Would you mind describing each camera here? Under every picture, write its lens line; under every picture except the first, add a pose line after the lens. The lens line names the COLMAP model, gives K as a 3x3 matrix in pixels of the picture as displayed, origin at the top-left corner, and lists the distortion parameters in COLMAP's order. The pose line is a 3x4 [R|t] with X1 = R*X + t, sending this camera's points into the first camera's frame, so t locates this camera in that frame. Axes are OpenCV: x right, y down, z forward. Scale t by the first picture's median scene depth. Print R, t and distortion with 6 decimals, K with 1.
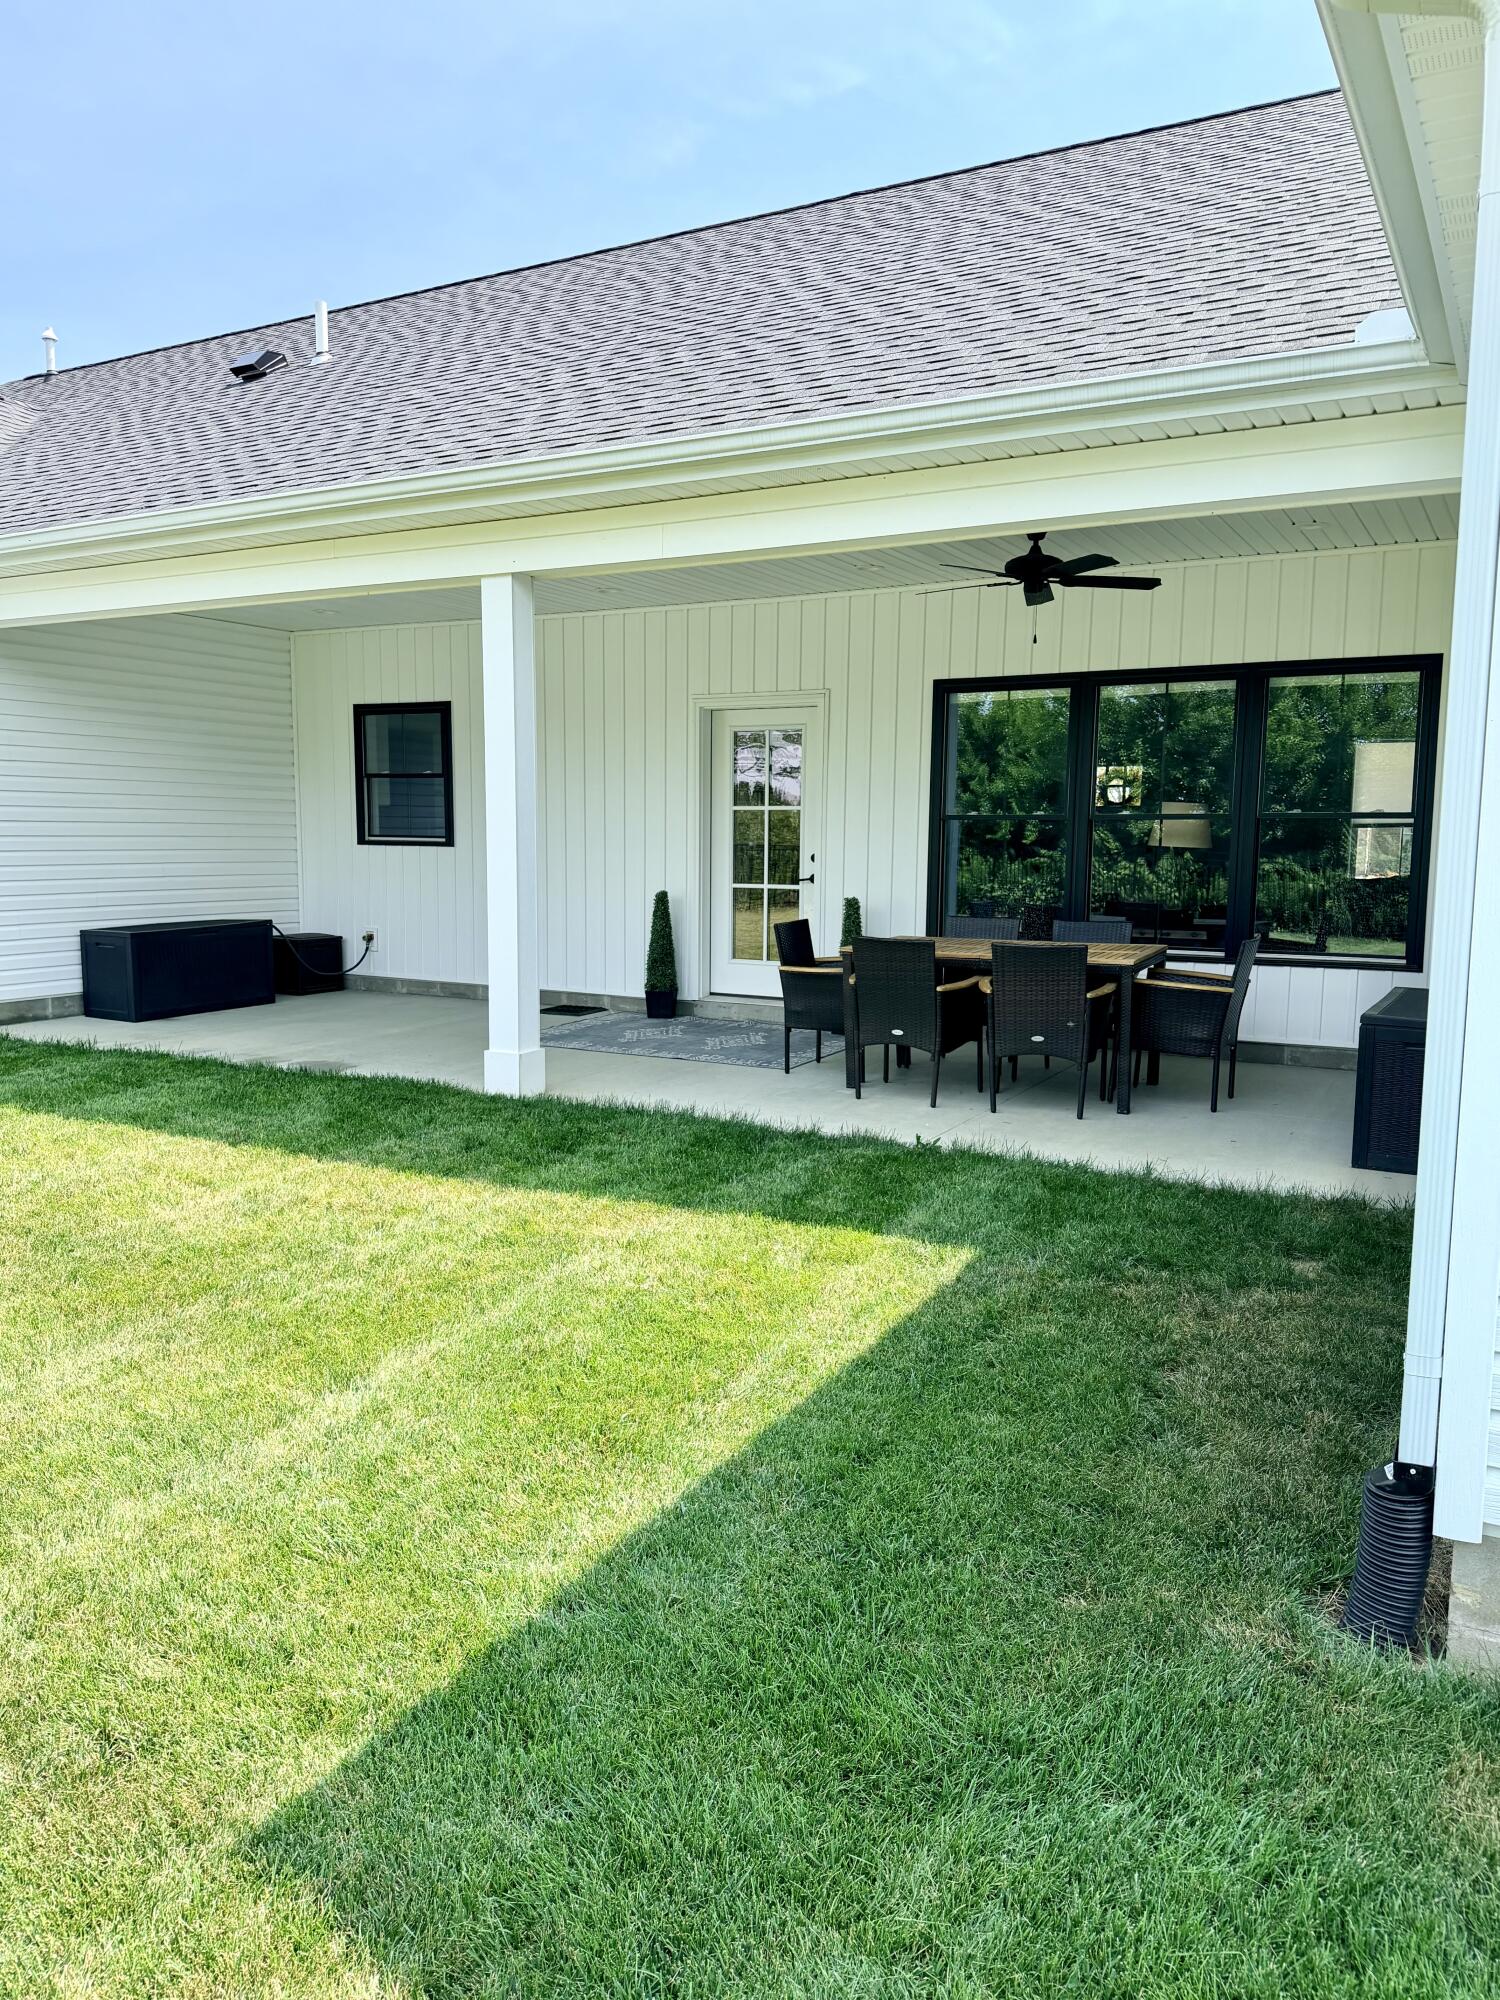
lens RADIAL K [[1436.6, 0, 749.8], [0, 1436.6, 999.4], [0, 0, 1]] dist [0.001076, 0.000162]
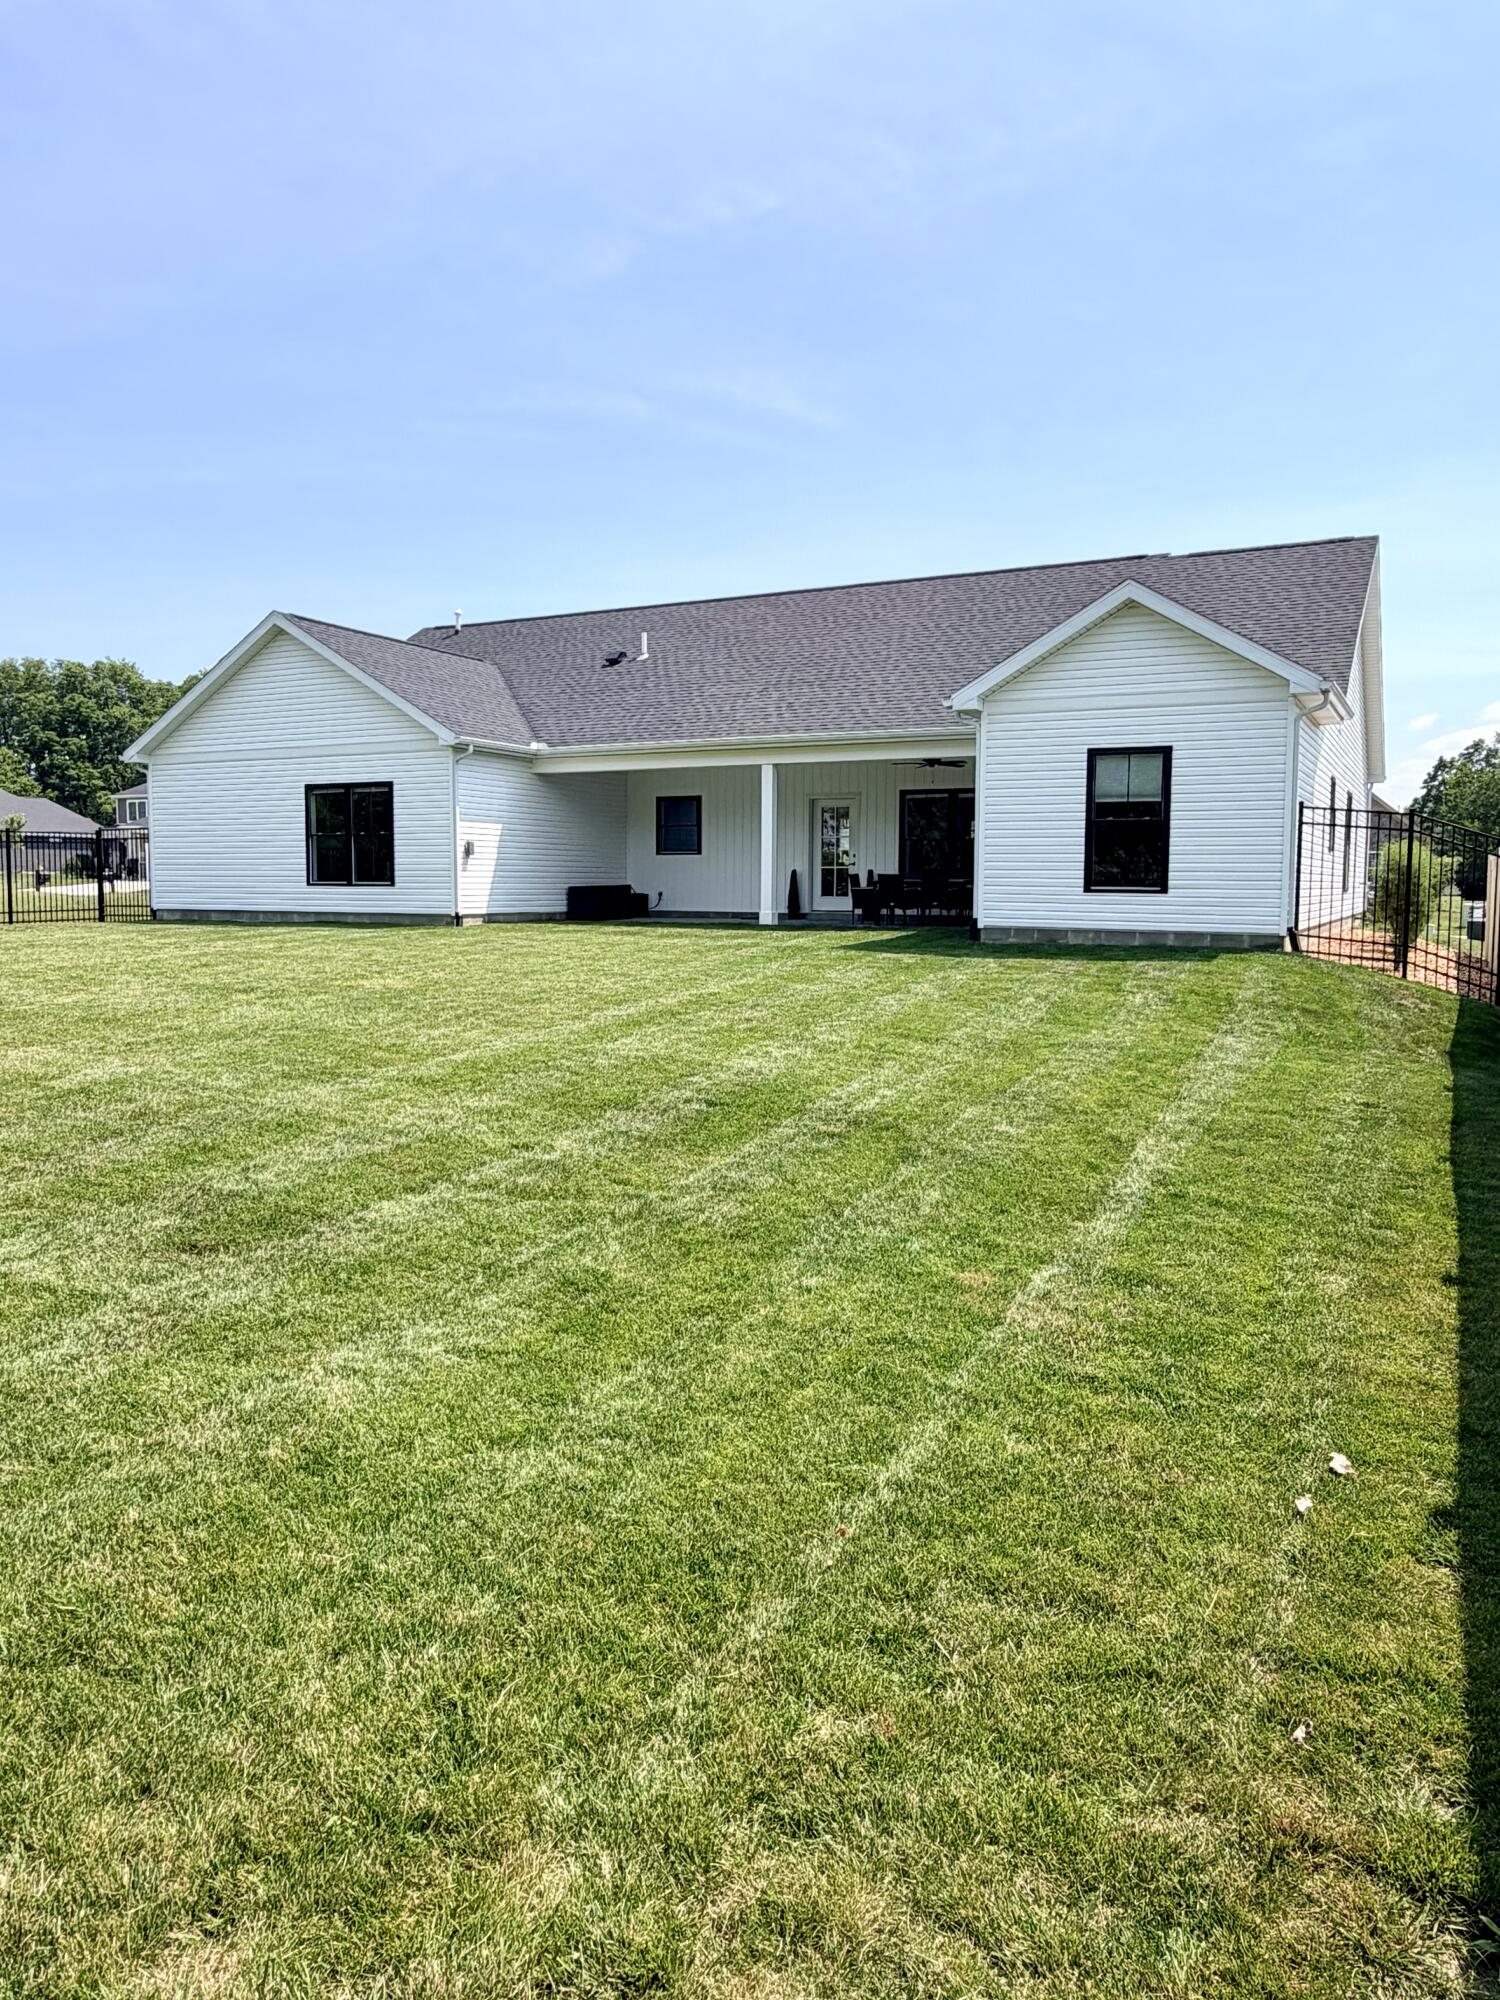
lens RADIAL K [[1403.3, 0, 745.6], [0, 1403.3, 1003.0], [0, 0, 1]] dist [0.007832, 0.000376]
pose [[0.999337, -0.018058, 0.031619, -0.229753], [0.018917, 0.999454, -0.027100, 0.229309], [-0.031112, 0.027680, 0.999133, -1.494367]]
